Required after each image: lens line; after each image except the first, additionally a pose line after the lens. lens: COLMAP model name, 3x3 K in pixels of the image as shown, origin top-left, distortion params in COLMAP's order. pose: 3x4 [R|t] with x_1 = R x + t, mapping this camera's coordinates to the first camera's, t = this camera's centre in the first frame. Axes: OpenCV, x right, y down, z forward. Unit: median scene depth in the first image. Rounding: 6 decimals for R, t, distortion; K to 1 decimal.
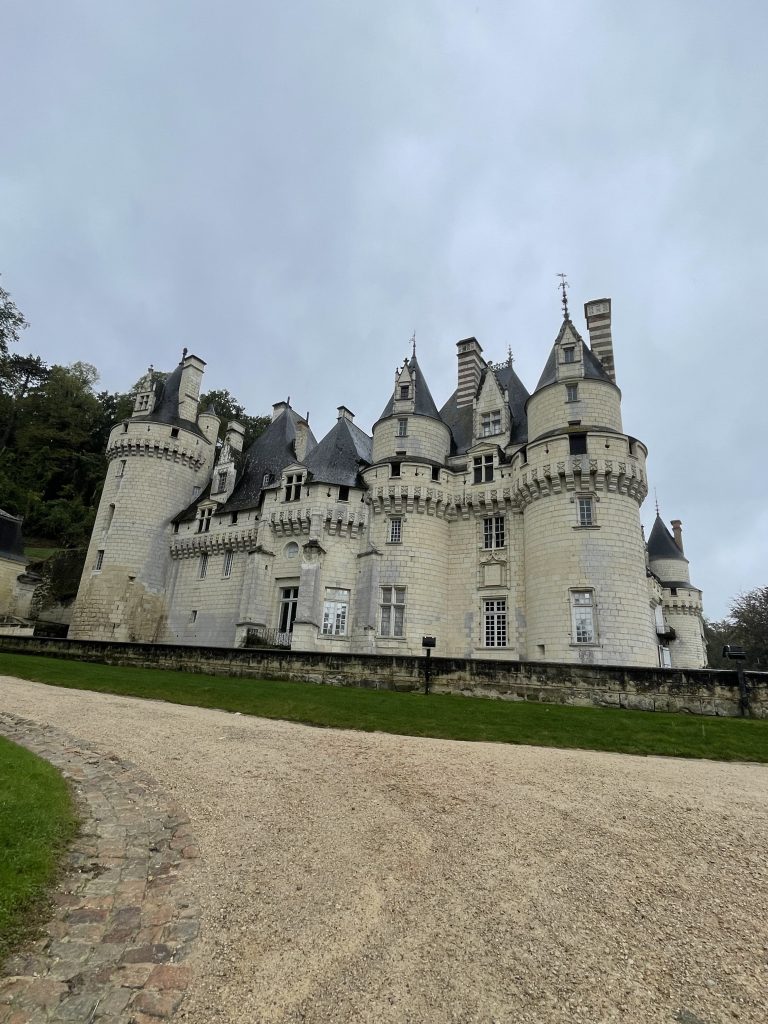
lens RADIAL K [[420.1, 0, 373.7], [0, 420.1, 532.1], [0, 0, 1]] dist [-0.002445, -0.000156]
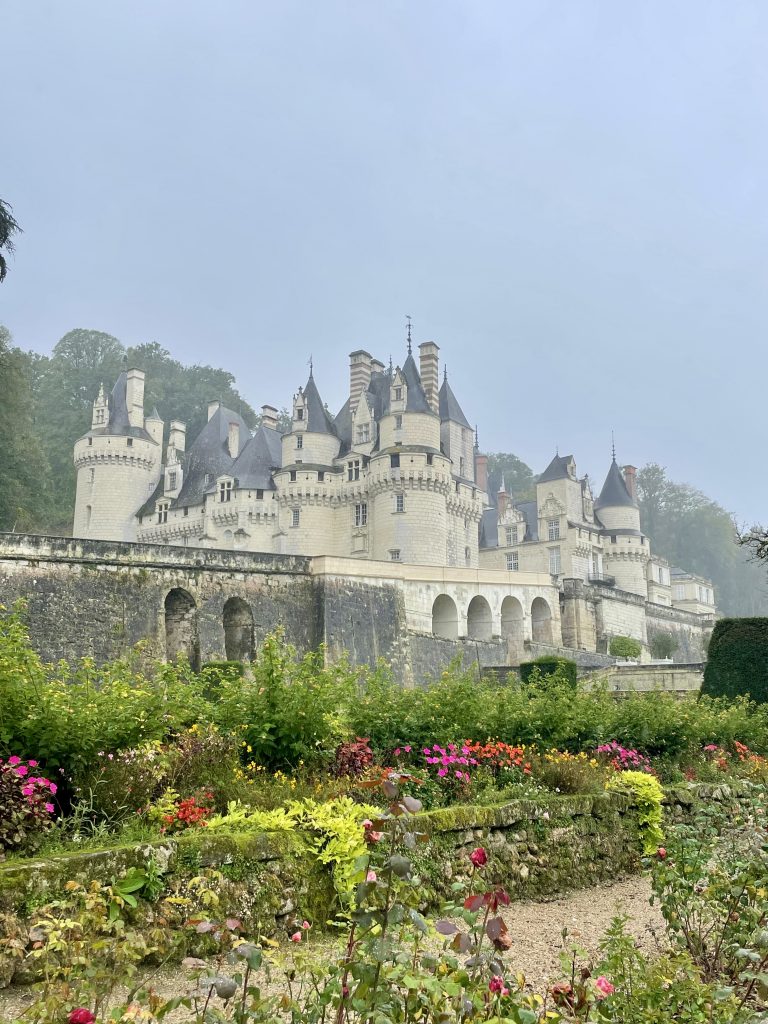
lens RADIAL K [[788.3, 0, 384.0], [0, 788.3, 512.0], [0, 0, 1]] dist [0.102700, -0.147560]
pose [[0.995630, -0.070071, -0.061735, 0.502341], [0.074938, 0.993941, 0.080407, -0.210603], [0.055726, -0.084682, 0.994848, -1.640717]]
